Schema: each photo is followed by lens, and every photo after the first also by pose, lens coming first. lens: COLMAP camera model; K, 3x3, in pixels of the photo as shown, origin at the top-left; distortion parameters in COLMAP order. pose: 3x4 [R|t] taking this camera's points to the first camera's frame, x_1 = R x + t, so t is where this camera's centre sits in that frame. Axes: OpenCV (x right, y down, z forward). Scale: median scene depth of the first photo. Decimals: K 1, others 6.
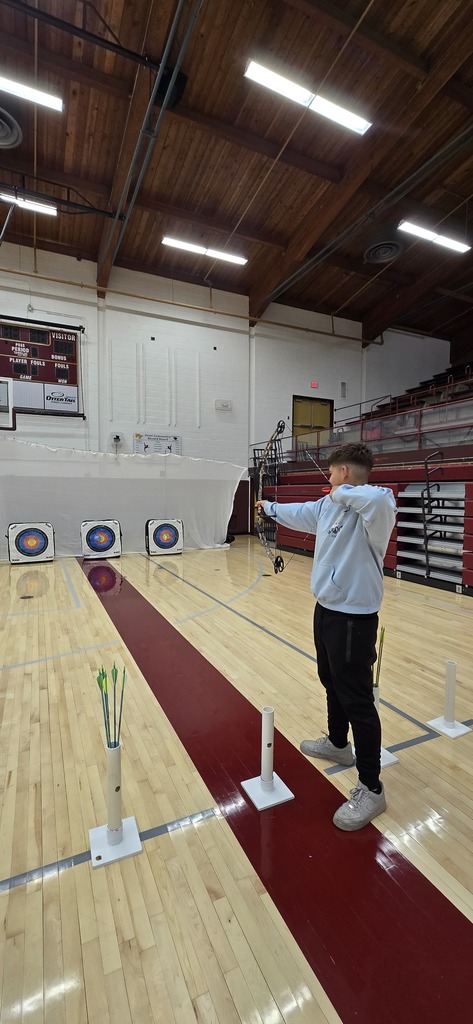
lens RADIAL K [[409.5, 0, 225.2], [0, 409.5, 516.5], [0, 0, 1]] dist [-0.000045, -0.000009]
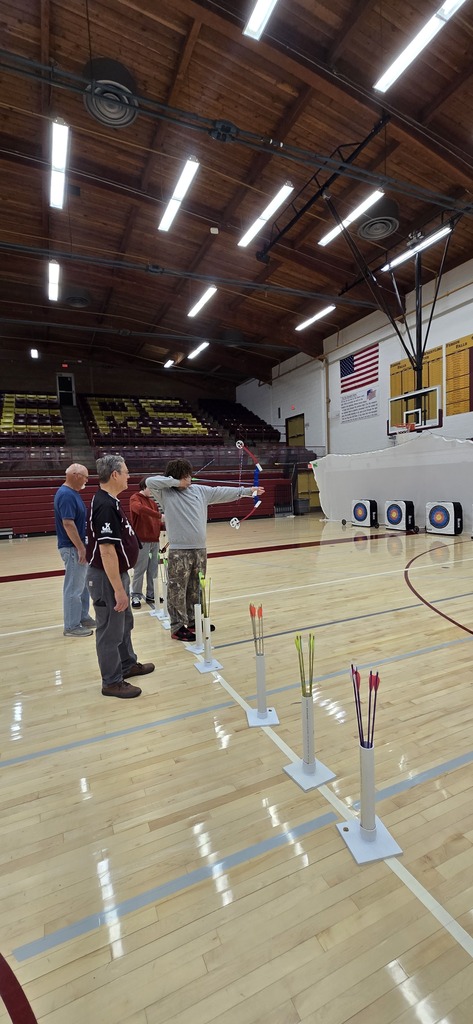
lens RADIAL K [[409.5, 0, 225.2], [0, 409.5, 516.5], [0, 0, 1]] dist [-0.000045, -0.000009]
pose [[-0.006211, 0.079953, -0.996779, 1.067418], [-0.022942, 0.996525, 0.080076, -0.033165], [0.999718, 0.023365, -0.004355, 0.500790]]
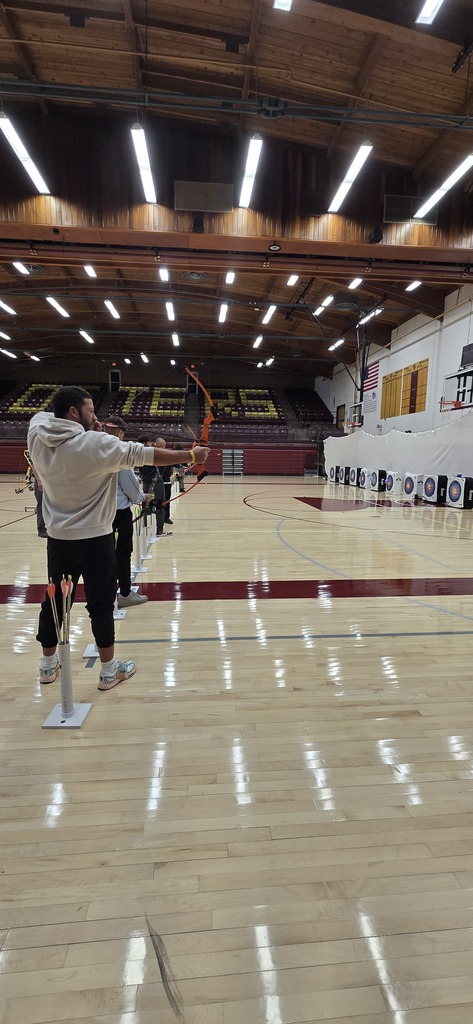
lens RADIAL K [[409.5, 0, 225.2], [0, 409.5, 516.5], [0, 0, 1]] dist [-0.000045, -0.000009]
pose [[-0.340632, 0.138728, -0.929906, 1.685057], [-0.075883, 0.981771, 0.174262, -0.050905], [0.937130, 0.129923, -0.323895, 0.905062]]
